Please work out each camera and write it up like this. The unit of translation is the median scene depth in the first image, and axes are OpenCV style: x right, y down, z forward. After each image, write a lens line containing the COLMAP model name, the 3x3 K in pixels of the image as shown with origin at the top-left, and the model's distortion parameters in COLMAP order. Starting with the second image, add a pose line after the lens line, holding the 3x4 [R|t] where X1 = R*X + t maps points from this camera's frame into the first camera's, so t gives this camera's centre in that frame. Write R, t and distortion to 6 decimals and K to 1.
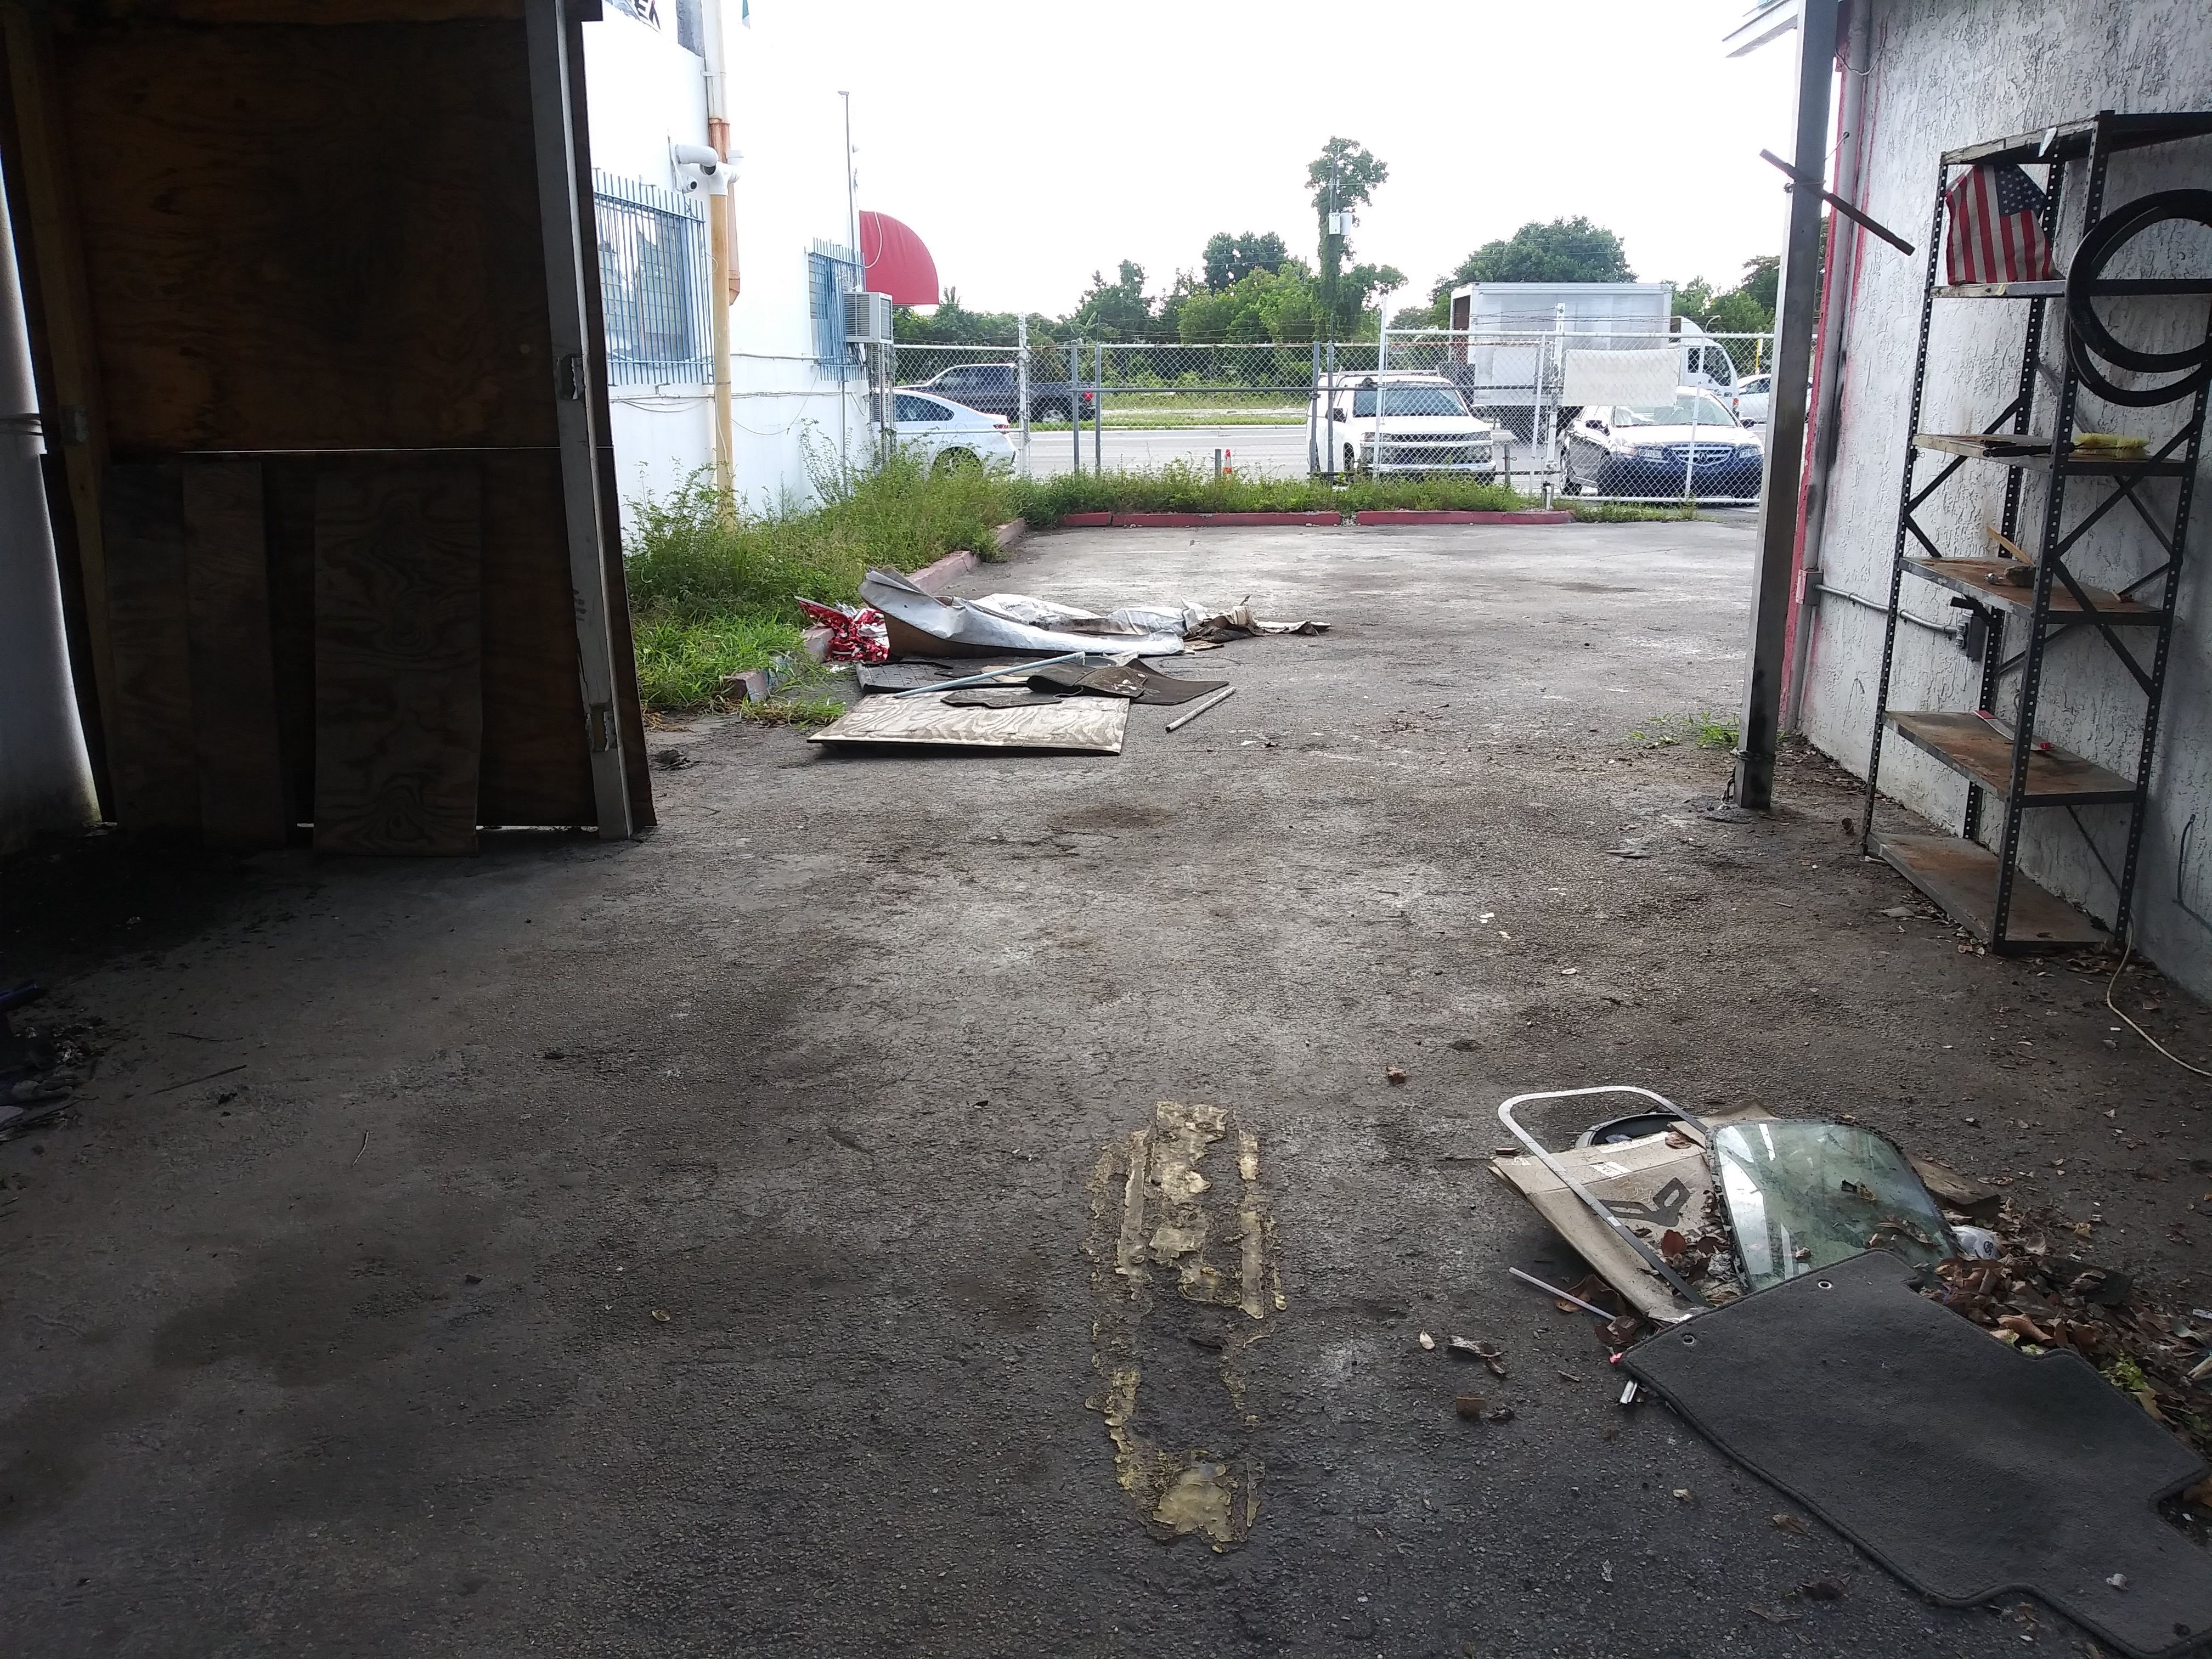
lens RADIAL K [[1711.5, 0, 1123.2], [0, 1711.5, 844.2], [0, 0, 1]] dist [0.045155, -0.076266]
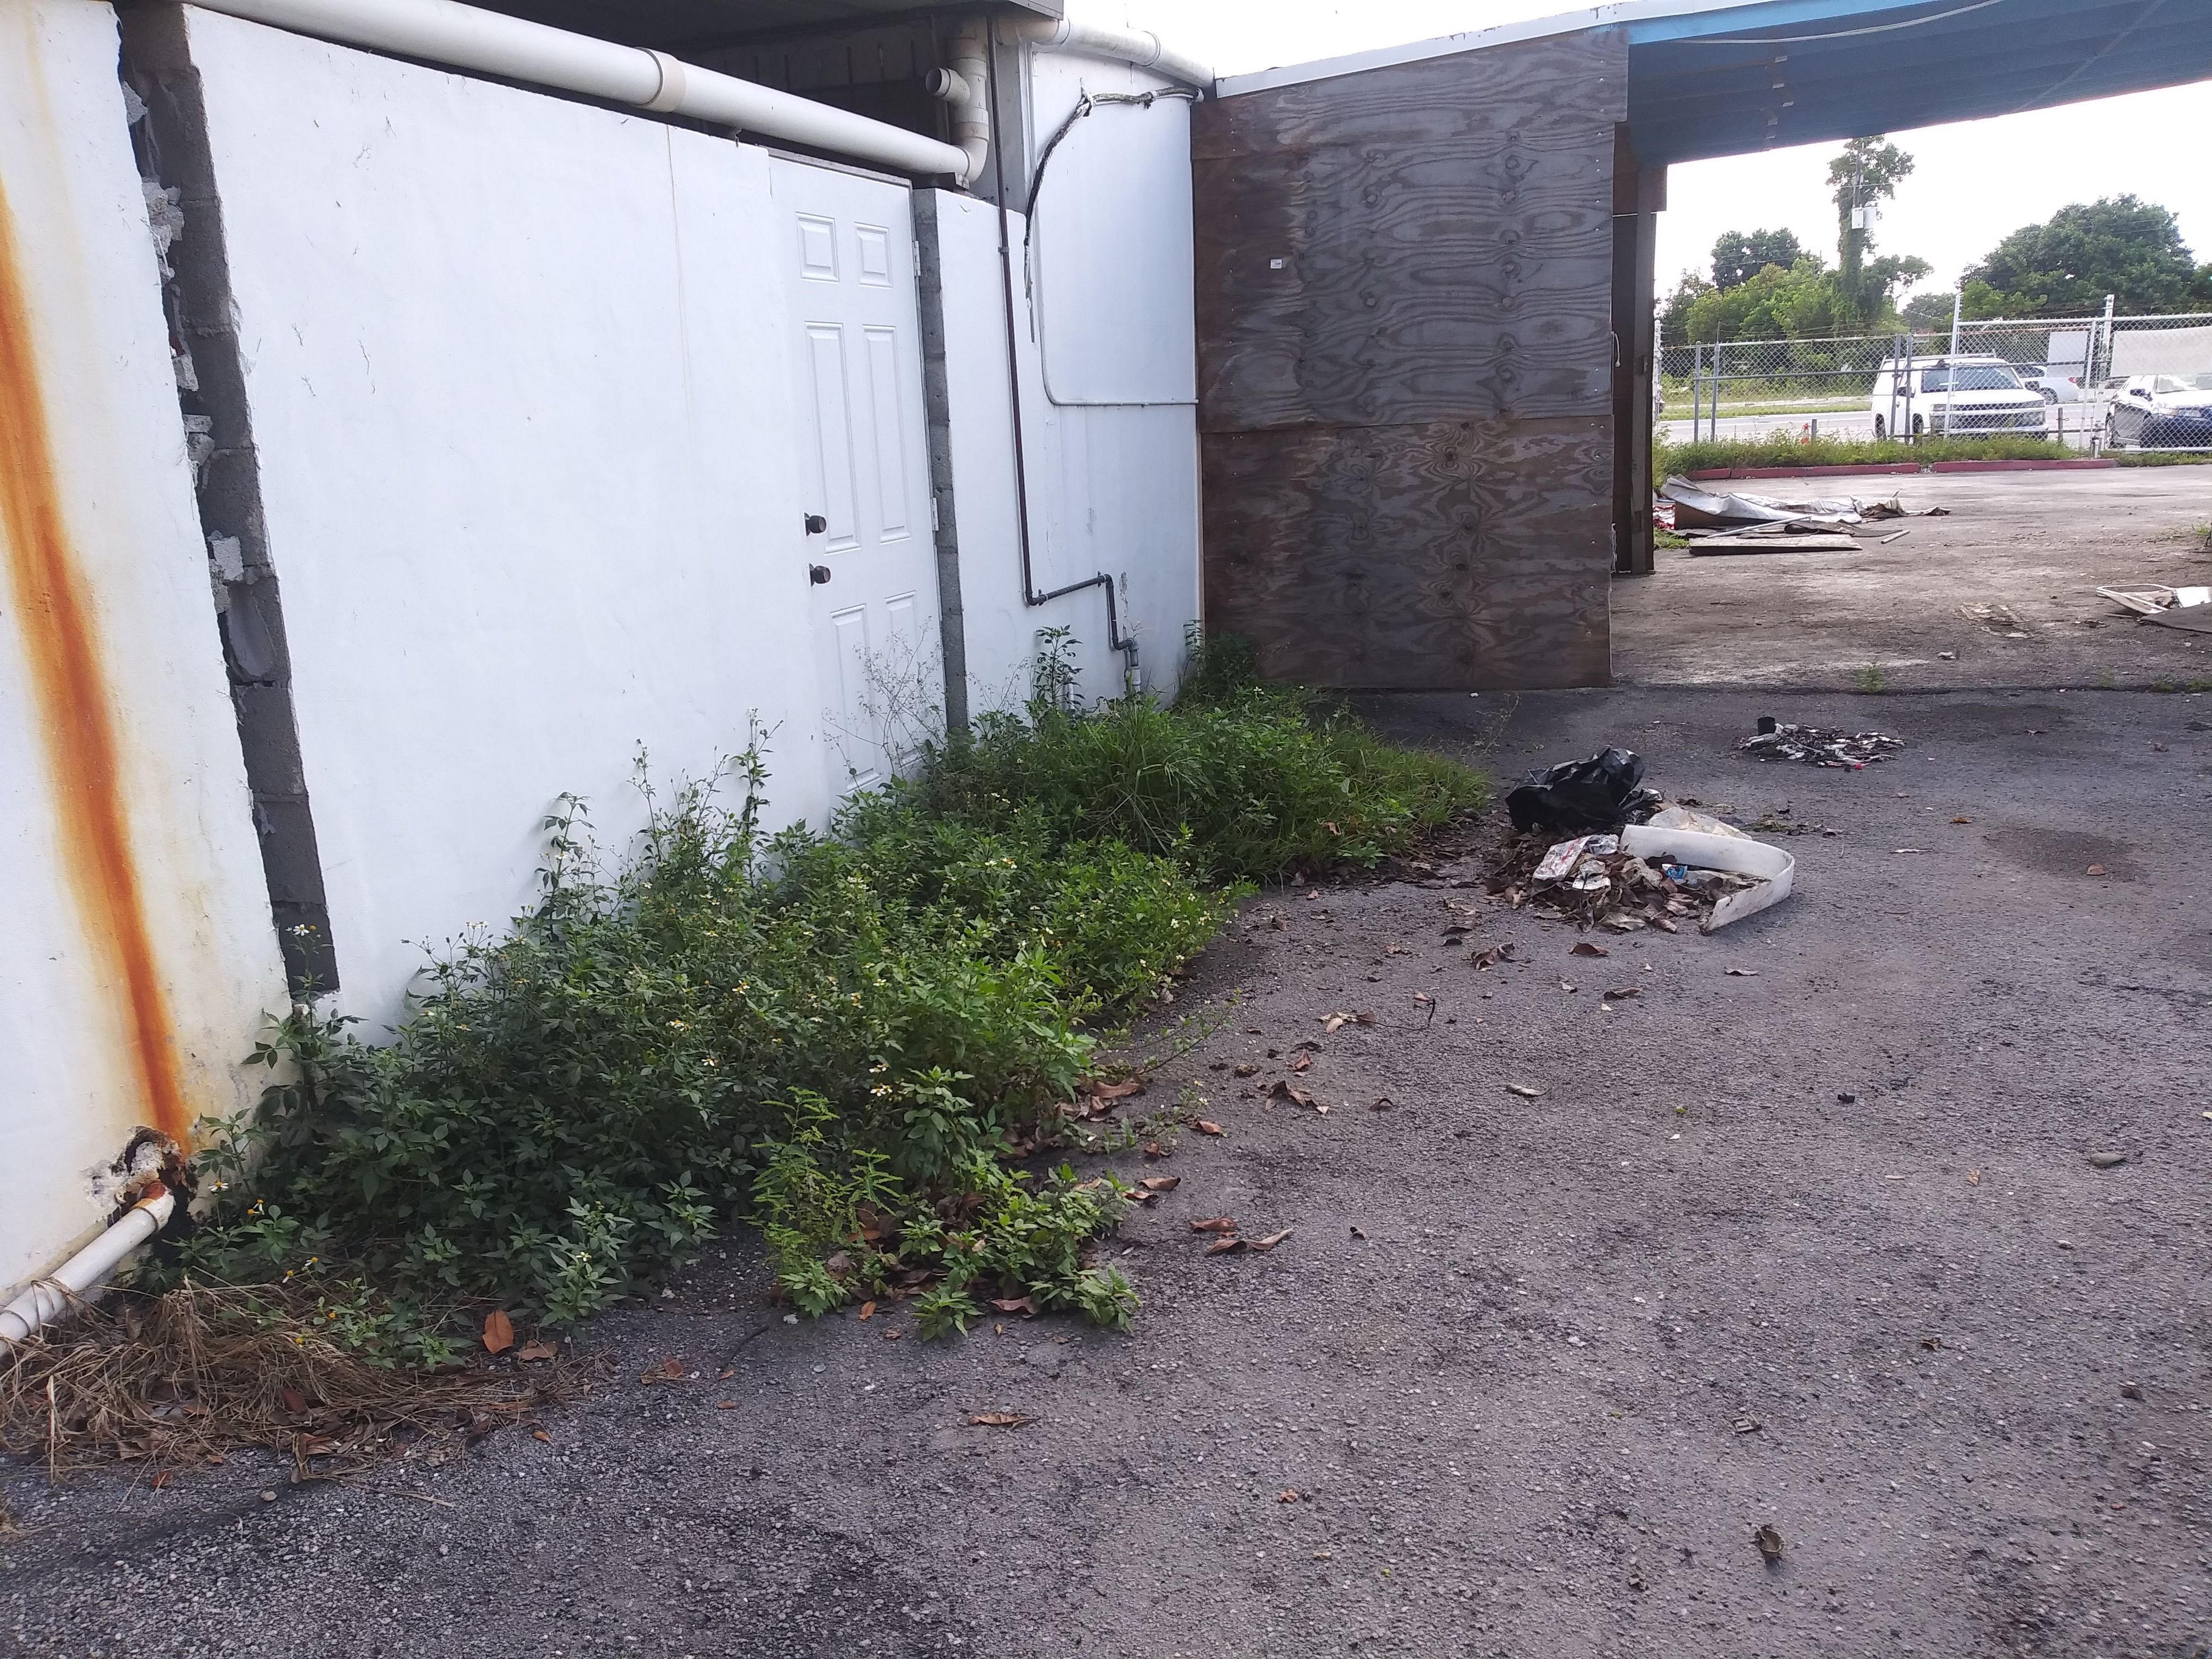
lens RADIAL K [[1711.5, 0, 1097.1], [0, 1711.5, 823.7], [0, 0, 1]] dist [0.045155, -0.076266]
pose [[0.962747, 0.028671, -0.268880, -0.106720], [-0.033714, 0.999331, -0.014155, 0.111118], [0.268294, 0.022693, 0.963070, -0.391166]]
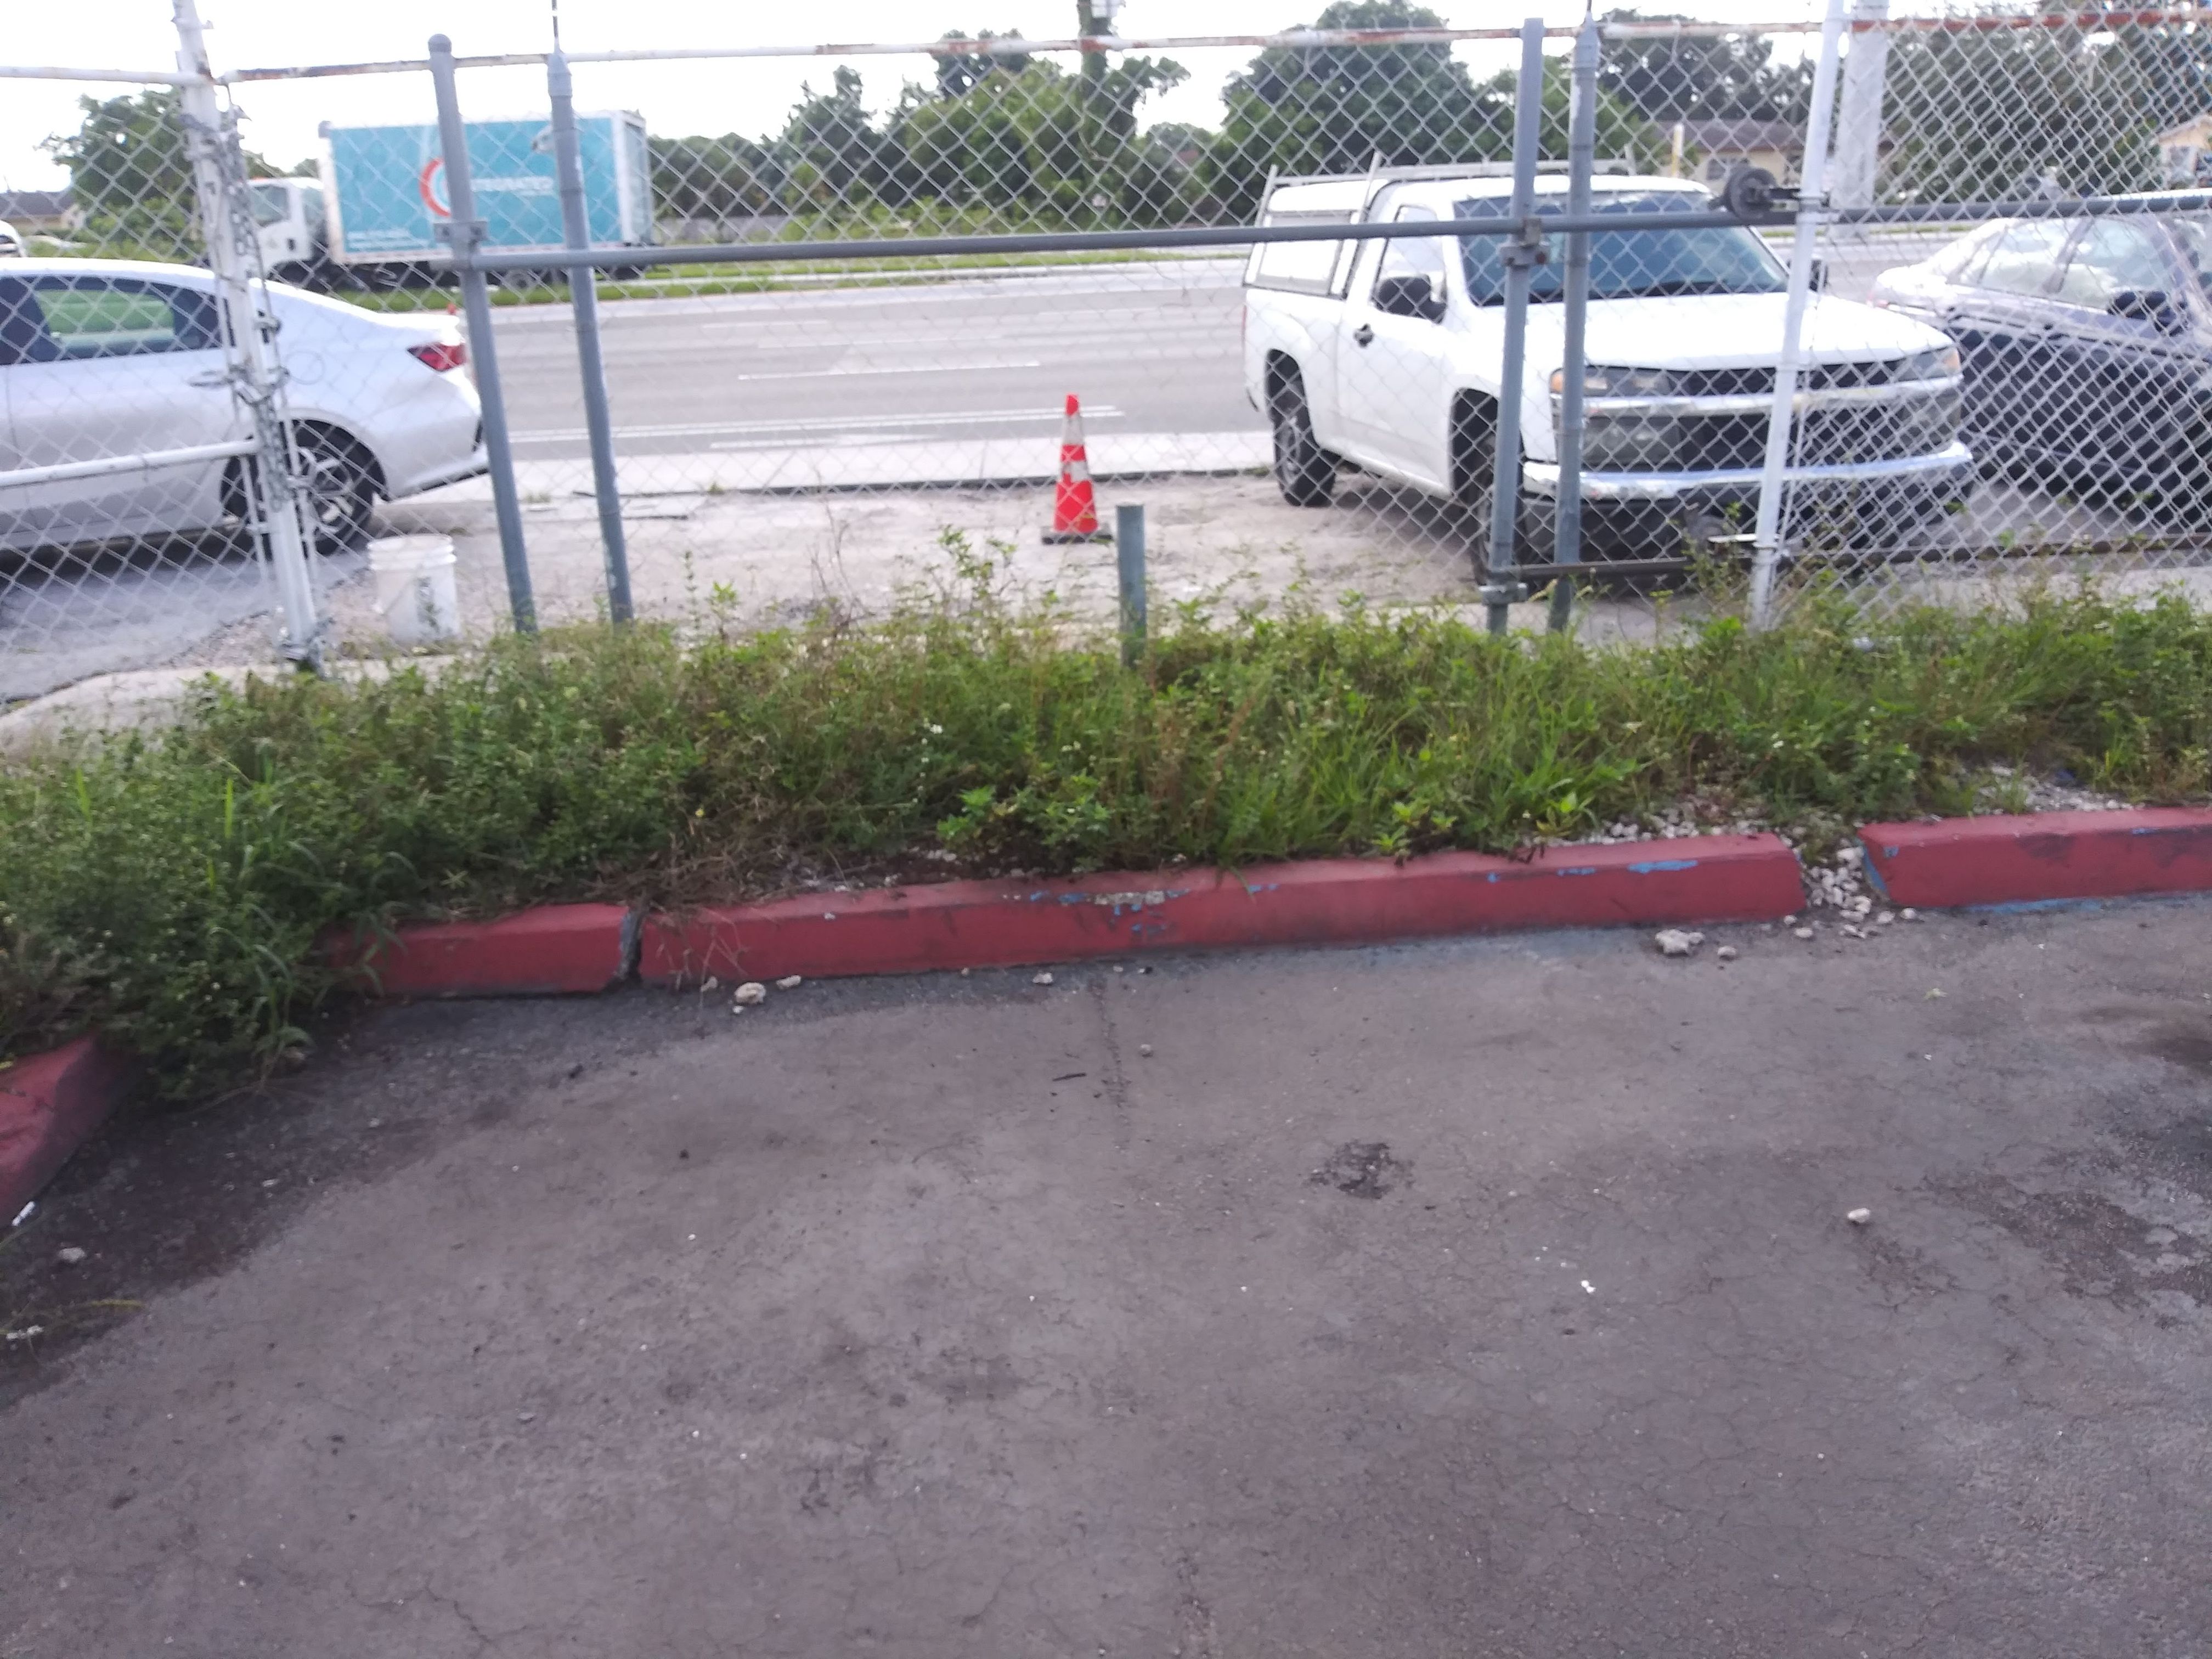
lens RADIAL K [[1711.5, 0, 1116.9], [0, 1711.5, 817.9], [0, 0, 1]] dist [0.045155, -0.076266]
pose [[0.989526, -0.069918, 0.126291, 0.021804], [0.060211, 0.995045, 0.079116, -0.202866], [-0.131197, -0.070683, 0.988833, 0.759147]]
